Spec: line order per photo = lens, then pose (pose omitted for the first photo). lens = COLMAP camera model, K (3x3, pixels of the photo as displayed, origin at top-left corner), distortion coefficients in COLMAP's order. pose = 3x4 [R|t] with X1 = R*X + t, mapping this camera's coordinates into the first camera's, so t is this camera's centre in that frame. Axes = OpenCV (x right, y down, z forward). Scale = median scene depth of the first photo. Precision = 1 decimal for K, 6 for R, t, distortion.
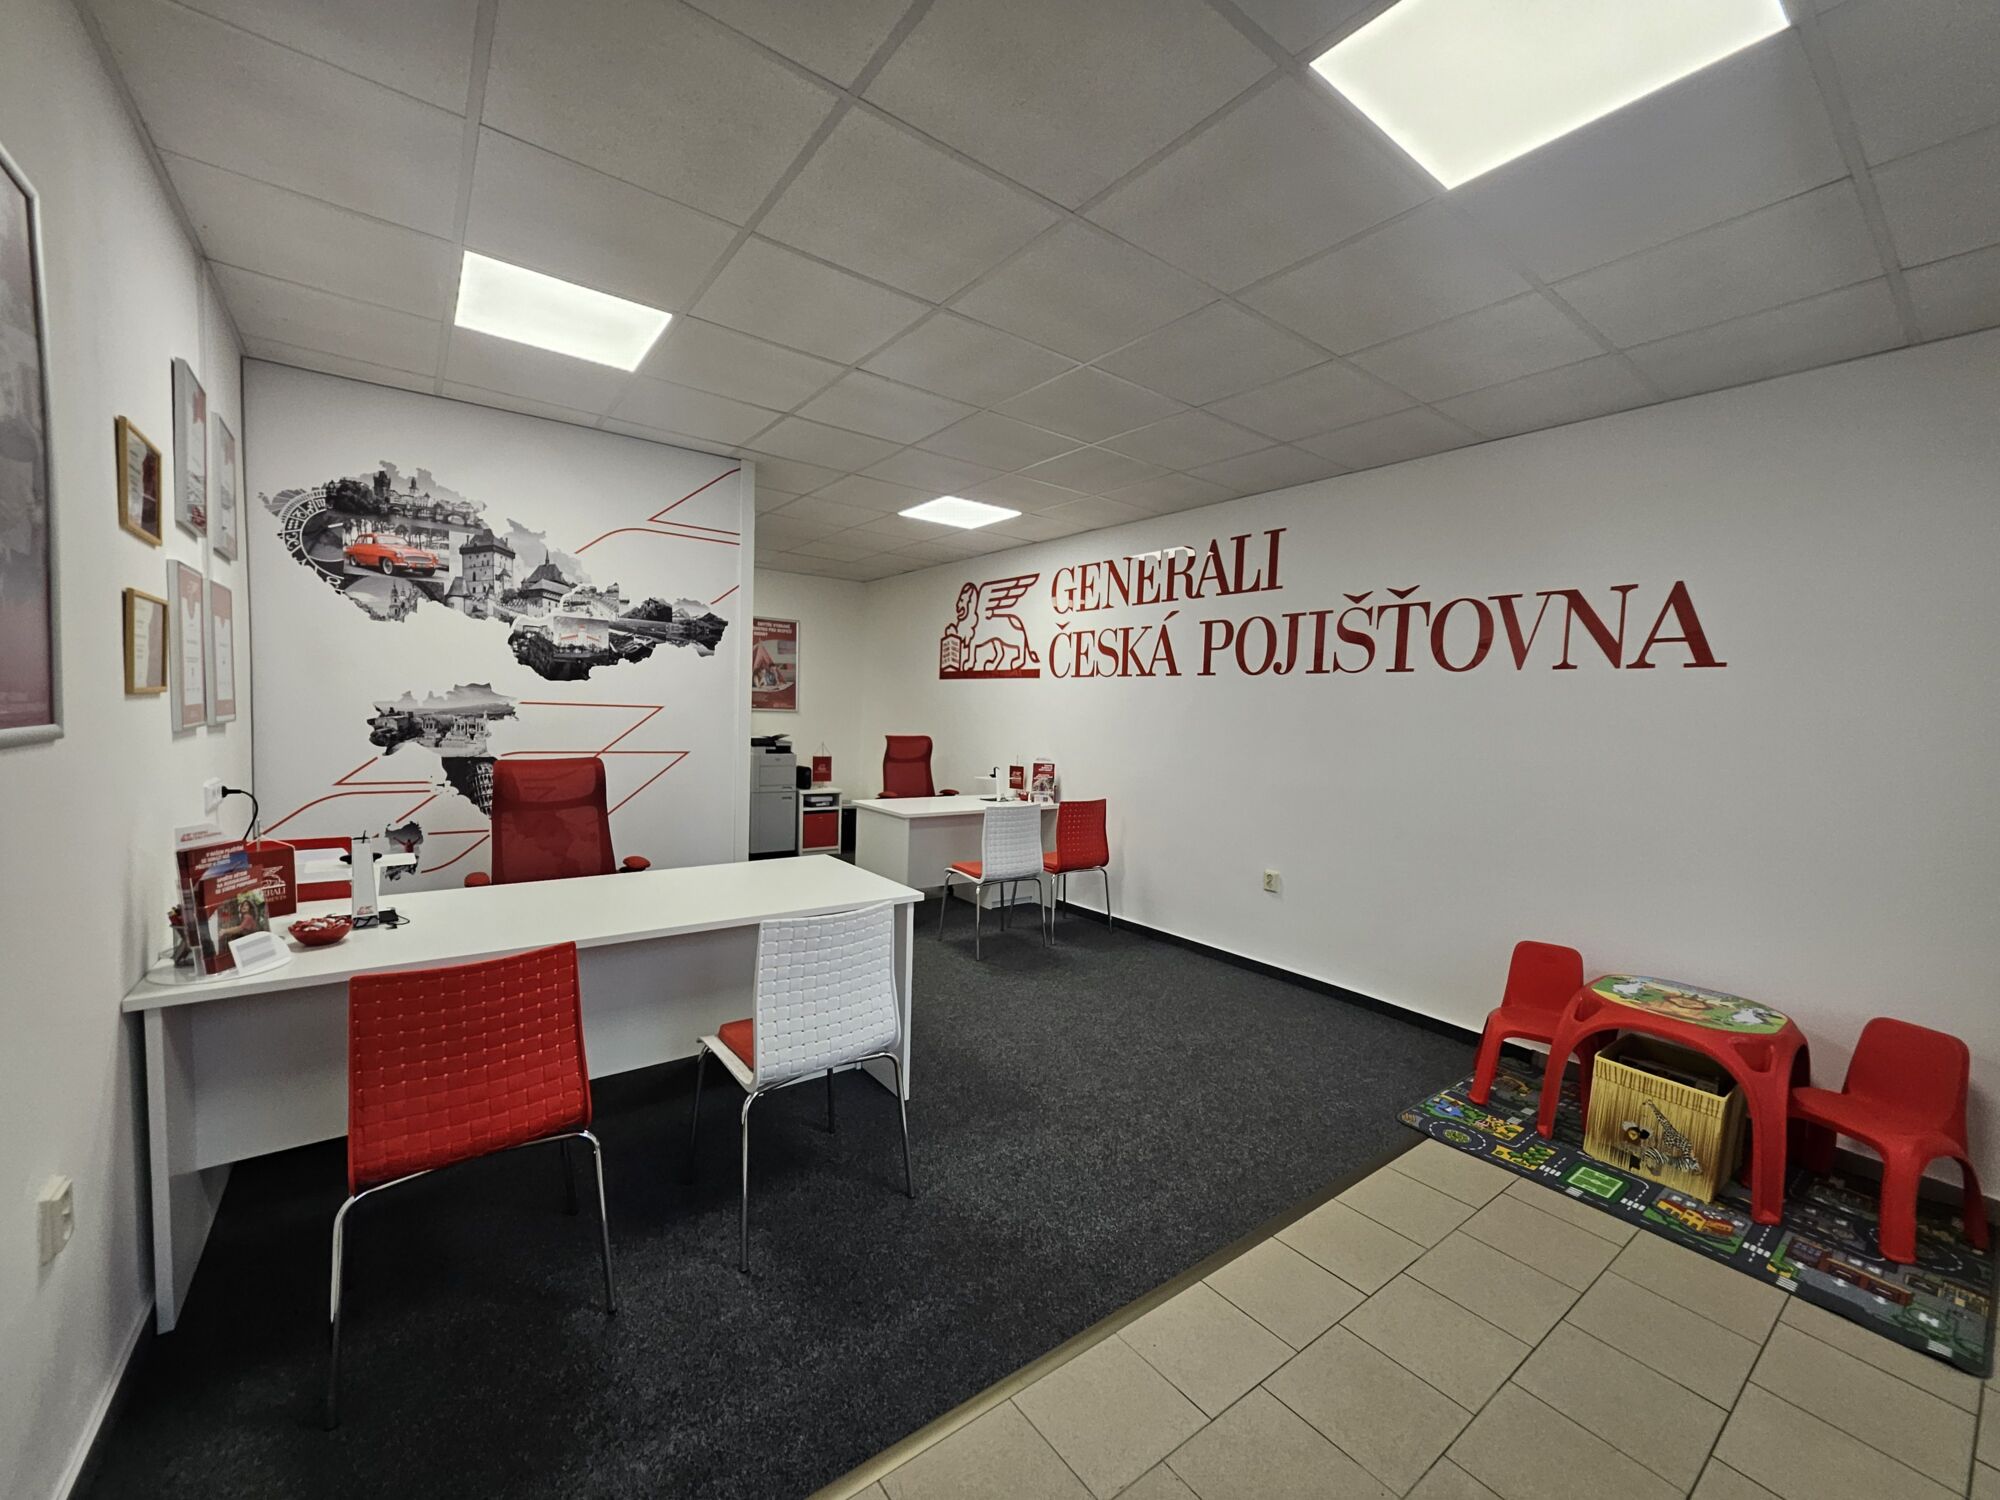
lens RADIAL K [[797.4, 0, 1009.9], [0, 797.4, 755.3], [0, 0, 1]] dist [0.003514, -0.000010]
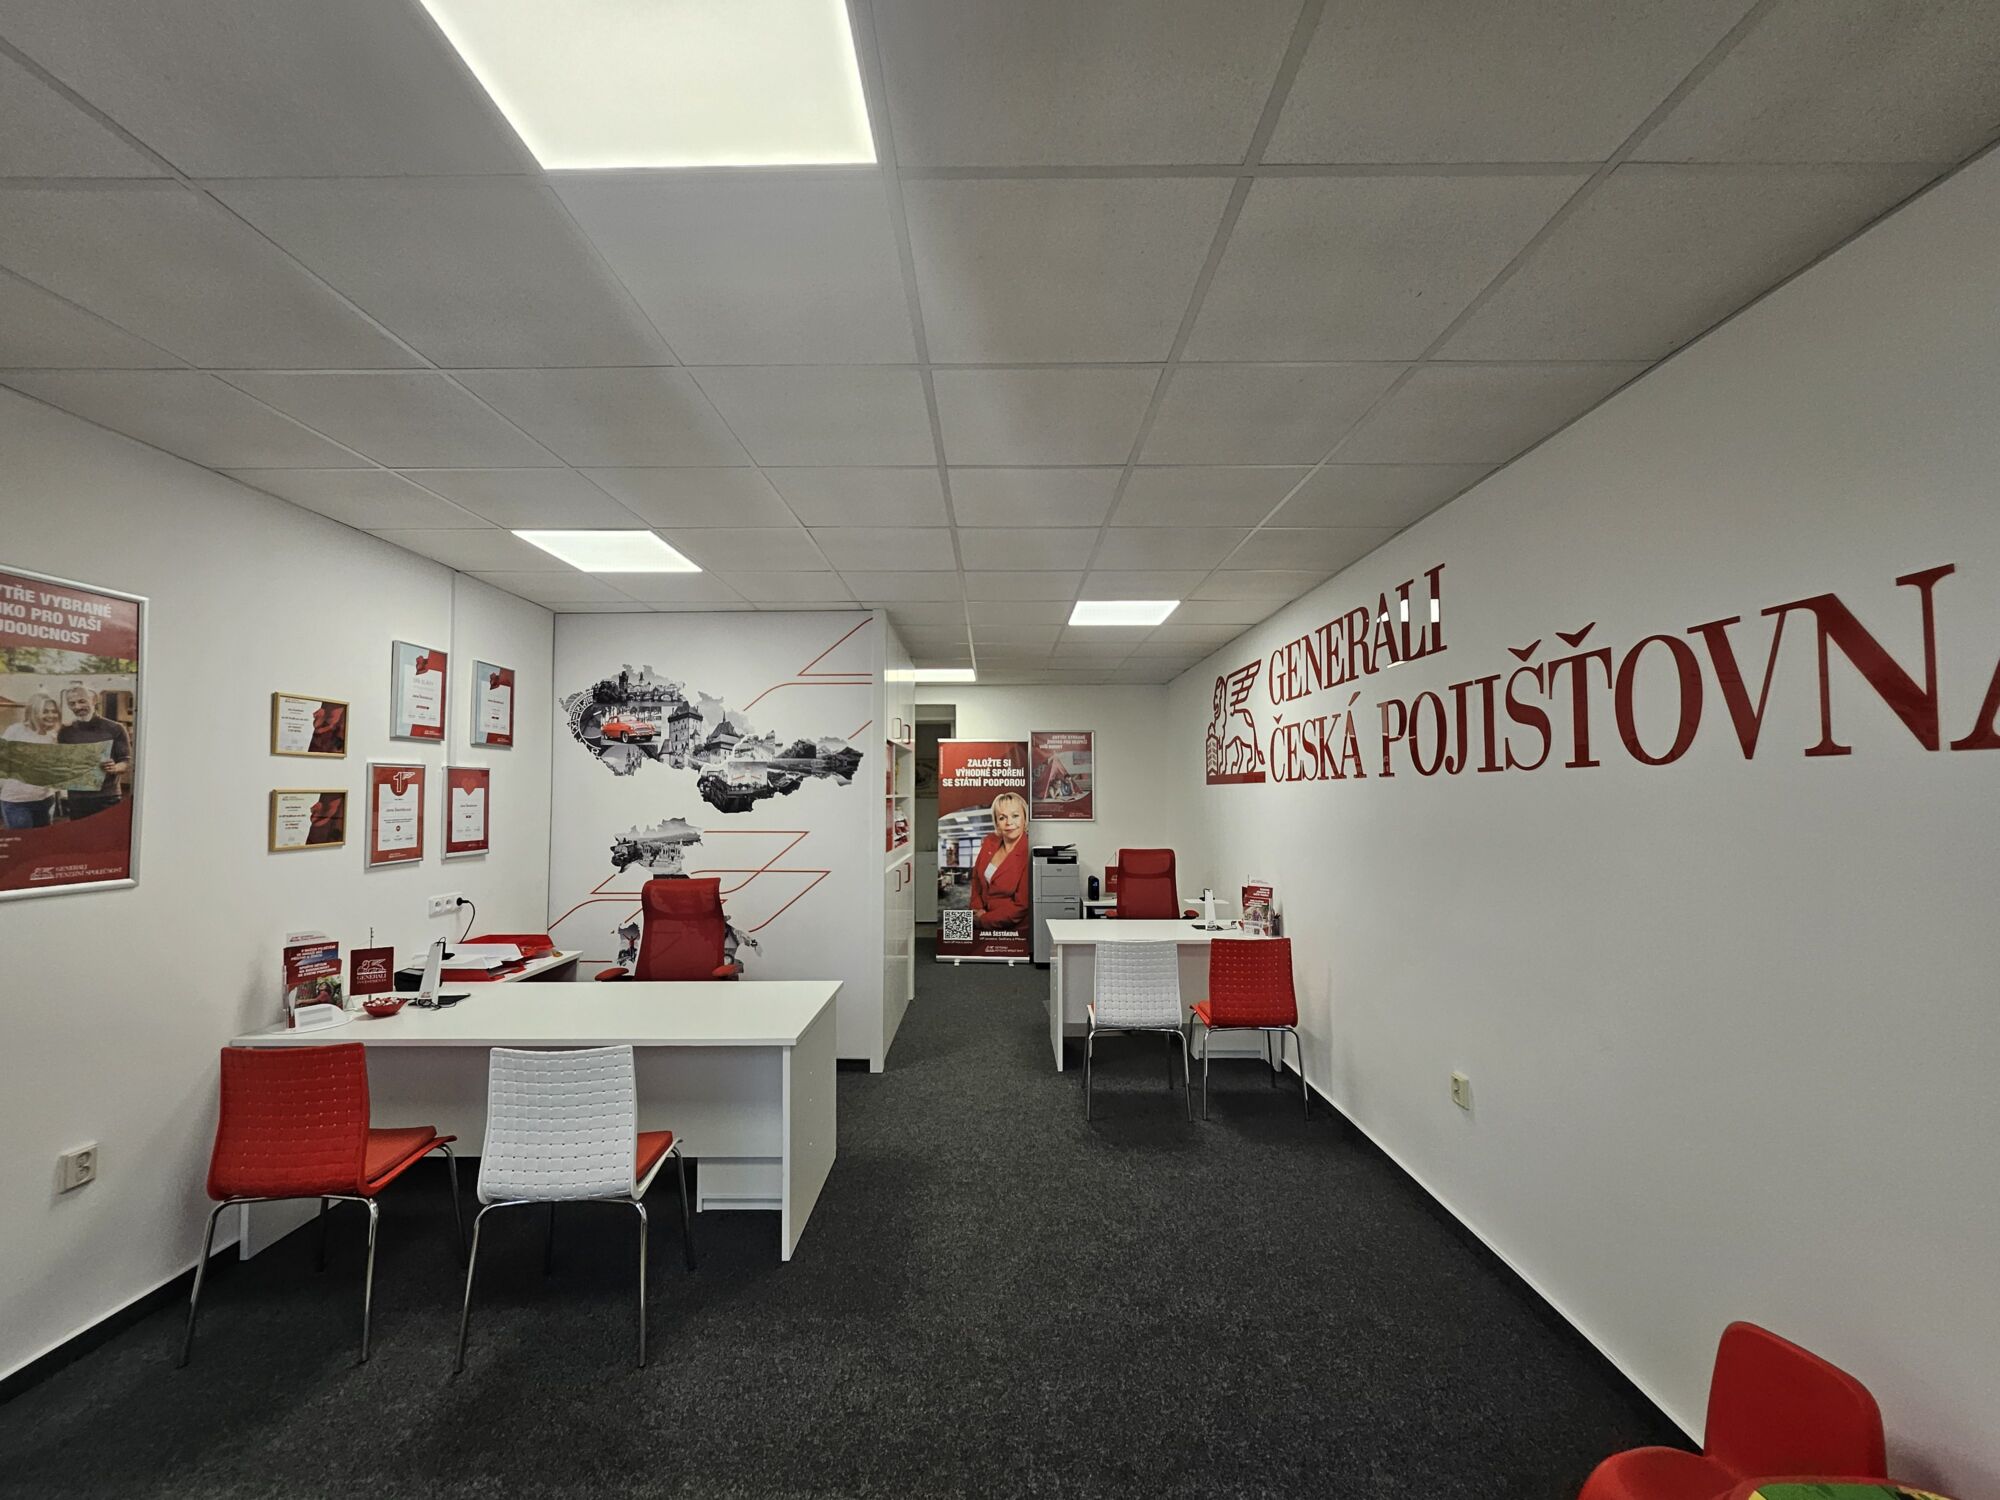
lens RADIAL K [[797.4, 0, 999.6], [0, 797.4, 756.4], [0, 0, 1]] dist [0.003514, -0.000010]
pose [[0.790738, -0.064151, -0.608784, 0.516807], [-0.006883, 0.993499, -0.113631, -0.042208], [0.612116, 0.094042, 0.785156, 0.267818]]
